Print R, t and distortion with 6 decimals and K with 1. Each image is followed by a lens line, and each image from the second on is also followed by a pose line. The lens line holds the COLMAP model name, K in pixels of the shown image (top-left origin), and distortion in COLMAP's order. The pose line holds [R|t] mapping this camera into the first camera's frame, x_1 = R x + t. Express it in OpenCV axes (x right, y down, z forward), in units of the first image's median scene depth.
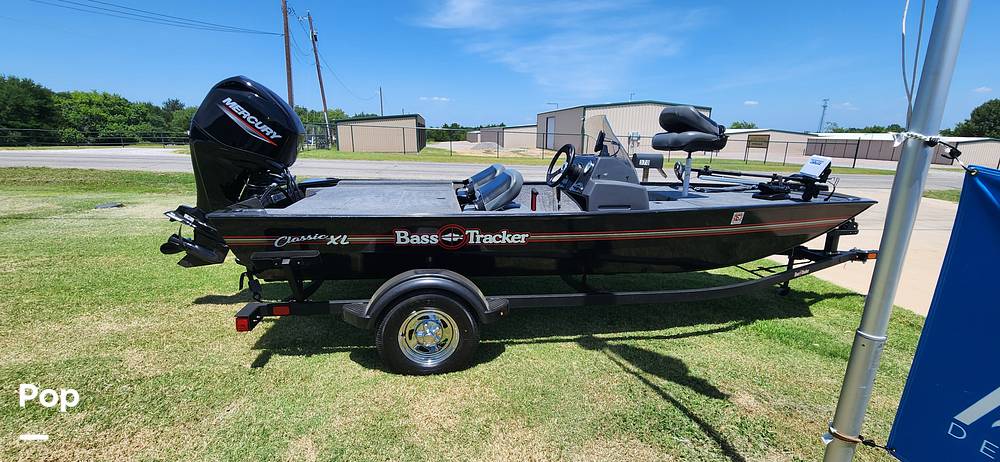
lens RADIAL K [[407.9, 0, 499.9], [0, 407.9, 233.3], [0, 0, 1]] dist [0.004573, -0.004211]
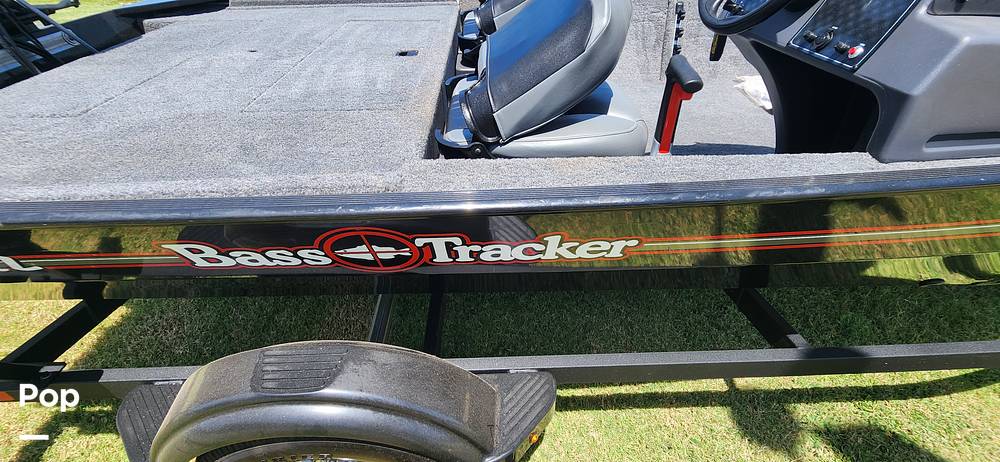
lens RADIAL K [[410.5, 0, 500.0], [0, 410.5, 231.0], [0, 0, 1]] dist [0.002688, -0.002920]
pose [[0.992017, 0.053258, -0.114307, 0.004791], [-0.000256, 0.907289, 0.420508, -0.095939], [0.126105, -0.417122, 0.900059, 0.562449]]
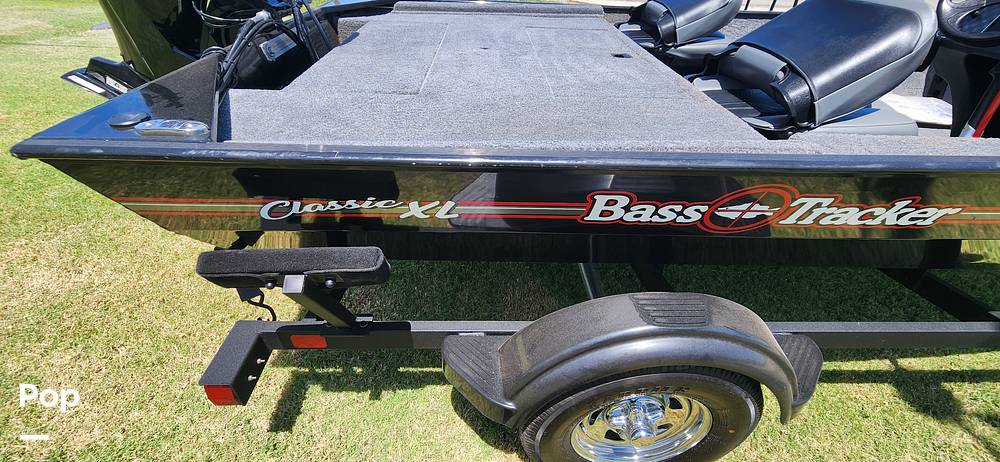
lens RADIAL K [[407.9, 0, 499.9], [0, 407.9, 233.3], [0, 0, 1]] dist [0.004573, -0.004211]
pose [[0.991791, 0.081367, -0.098641, -0.215412], [-0.036640, 0.919909, 0.390415, -0.075244], [0.122508, -0.383596, 0.915339, 0.485817]]
